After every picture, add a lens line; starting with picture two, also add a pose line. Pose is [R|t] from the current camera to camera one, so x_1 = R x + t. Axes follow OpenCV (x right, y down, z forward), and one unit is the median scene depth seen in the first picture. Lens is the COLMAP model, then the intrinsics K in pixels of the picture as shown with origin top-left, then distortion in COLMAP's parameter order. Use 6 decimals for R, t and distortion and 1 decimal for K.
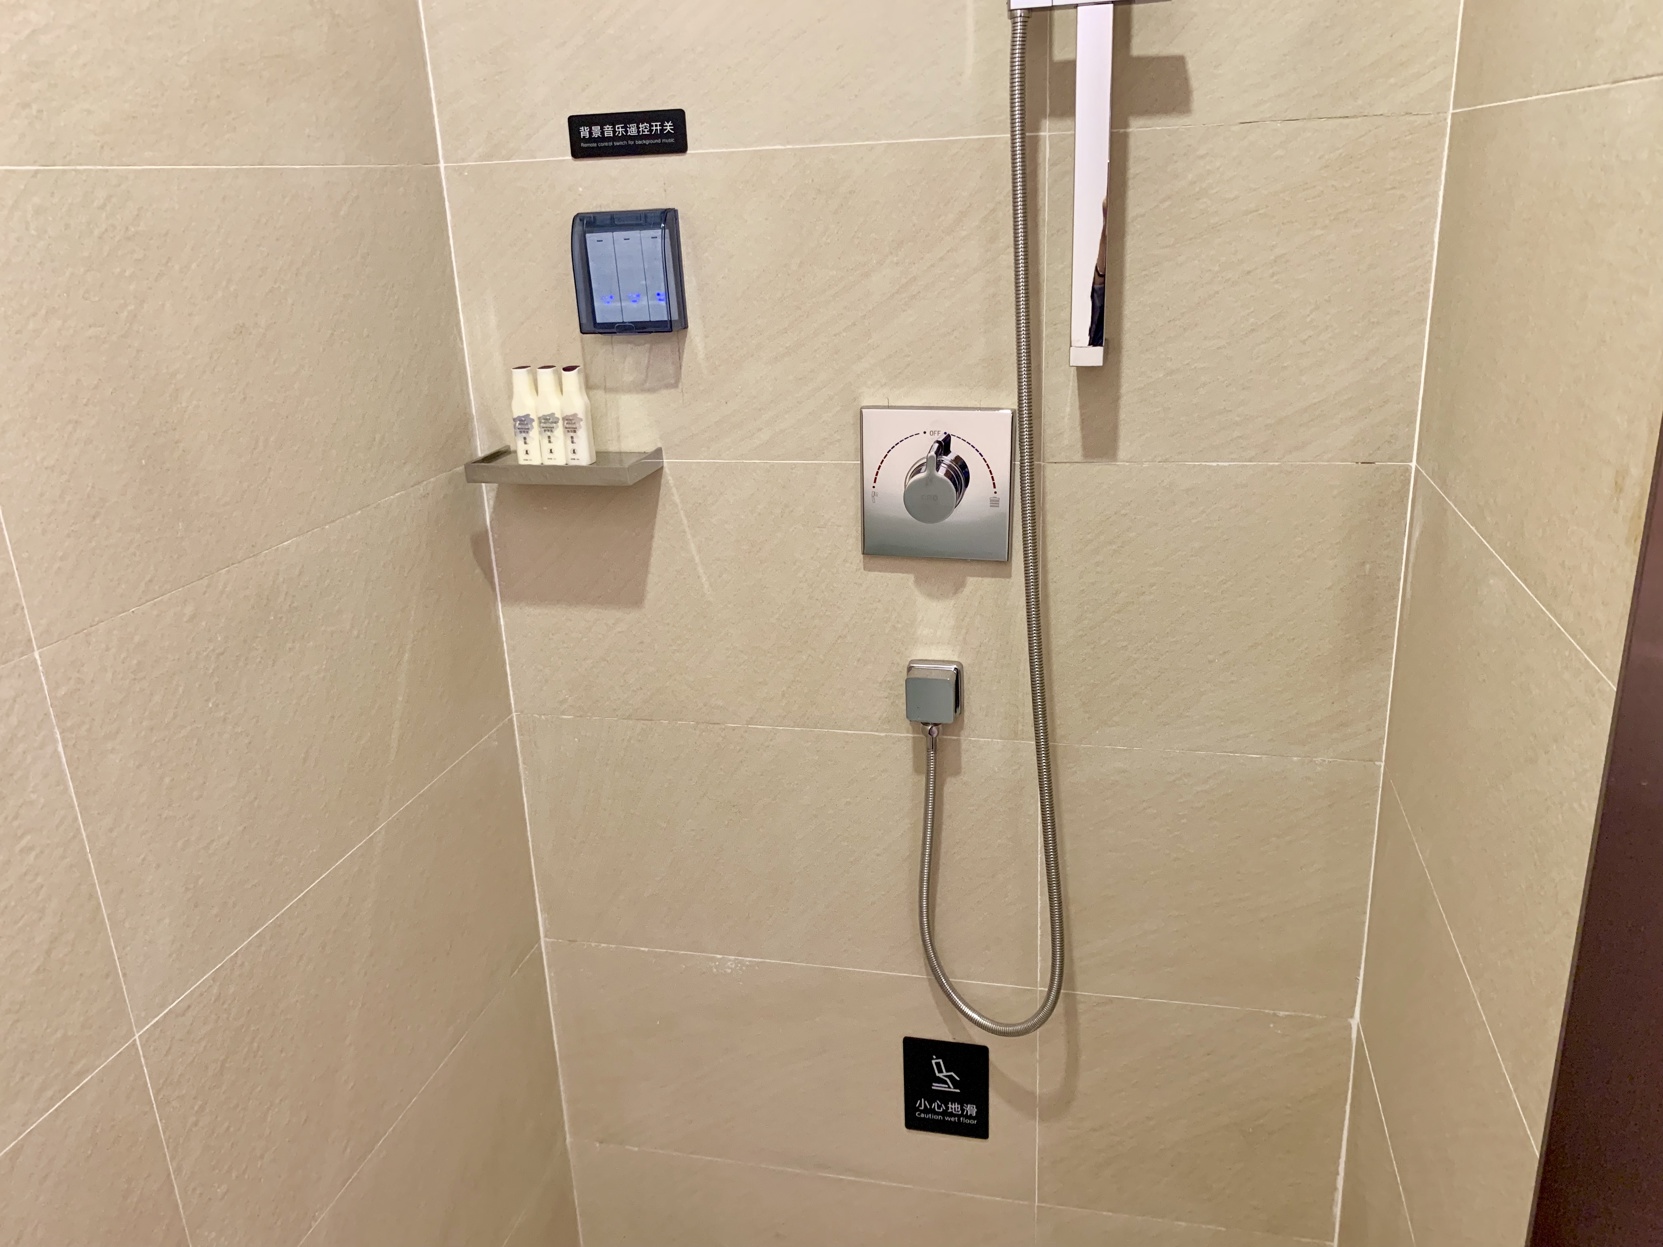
lens RADIAL K [[1278.2, 0, 832.3], [0, 1278.2, 657.8], [0, 0, 1]] dist [0.098531, -0.219047]
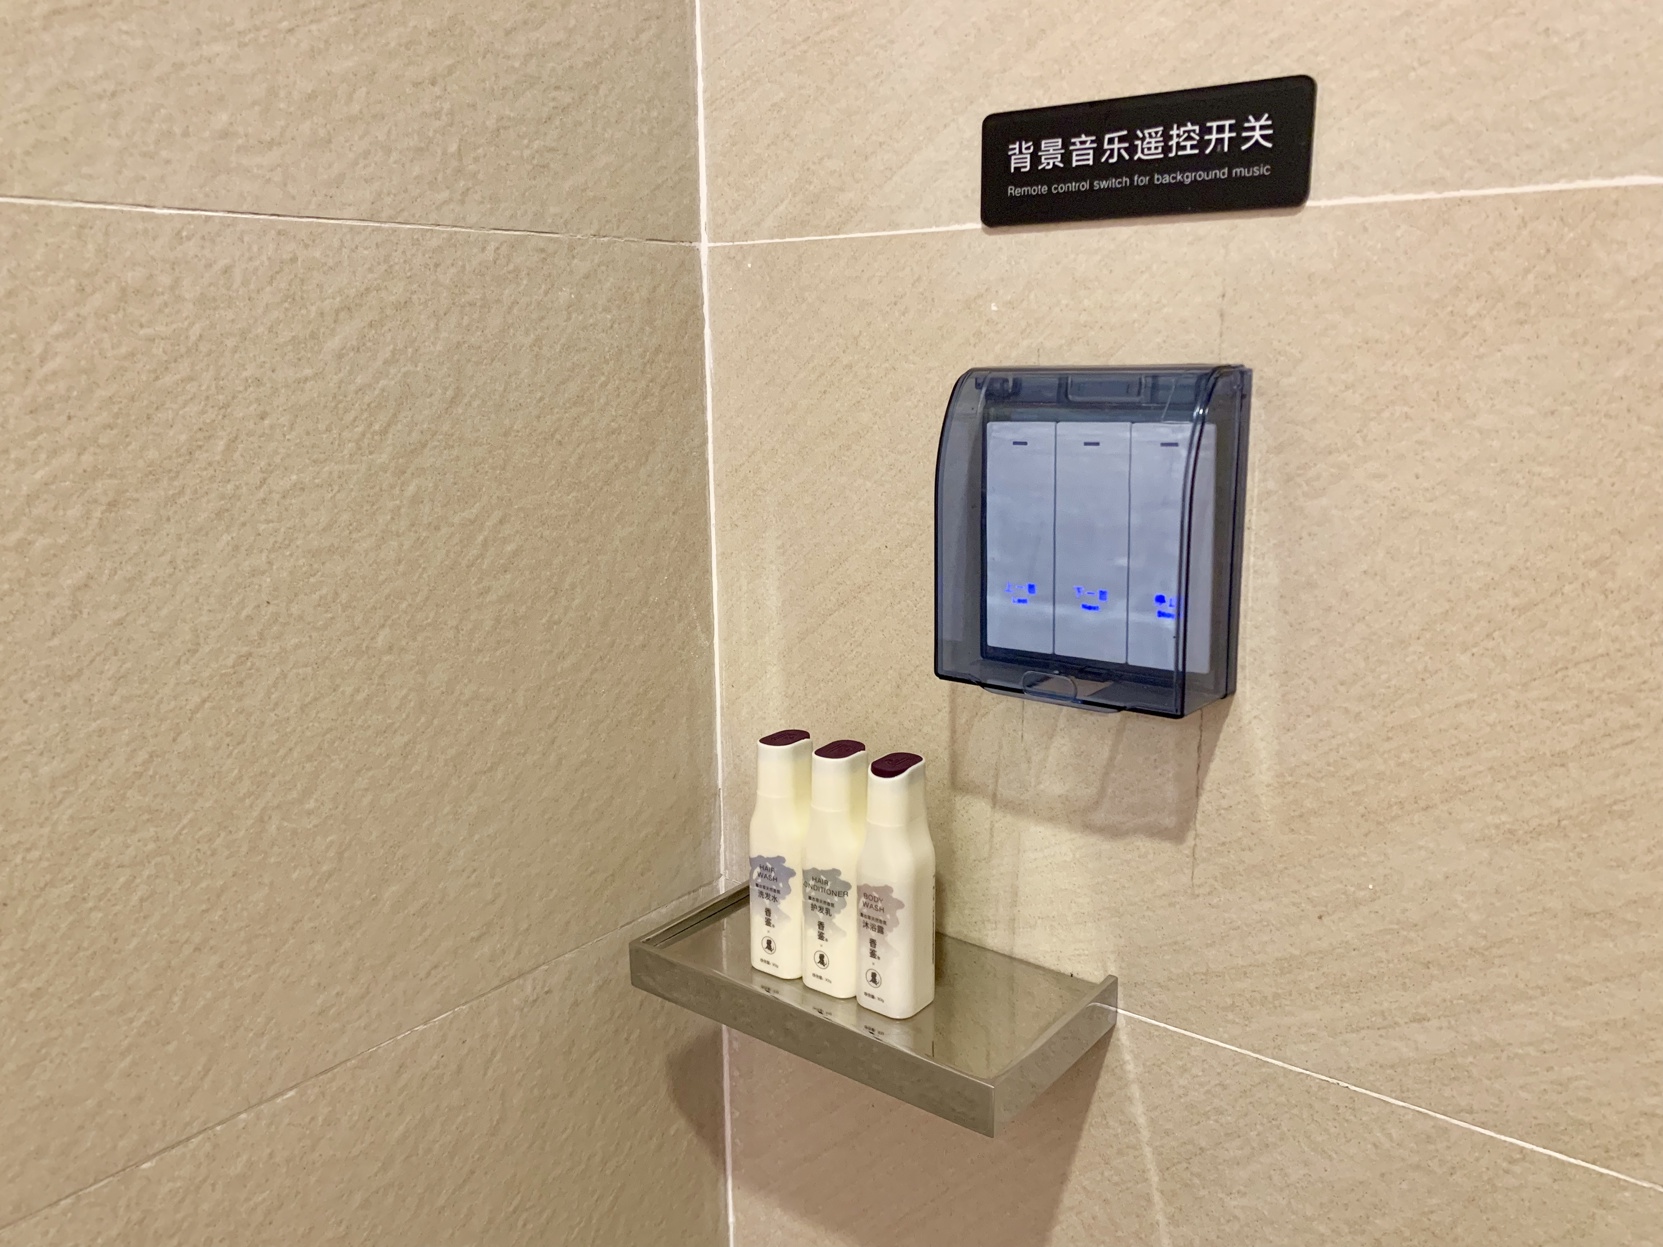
lens RADIAL K [[1254.5, 0, 885.6], [0, 1254.5, 625.0], [0, 0, 1]] dist [0.118671, -0.254400]
pose [[0.924669, 0.118788, -0.361768, -0.078330], [-0.161328, 0.982822, -0.089634, -0.230557], [0.344906, 0.141245, 0.927949, 0.651739]]
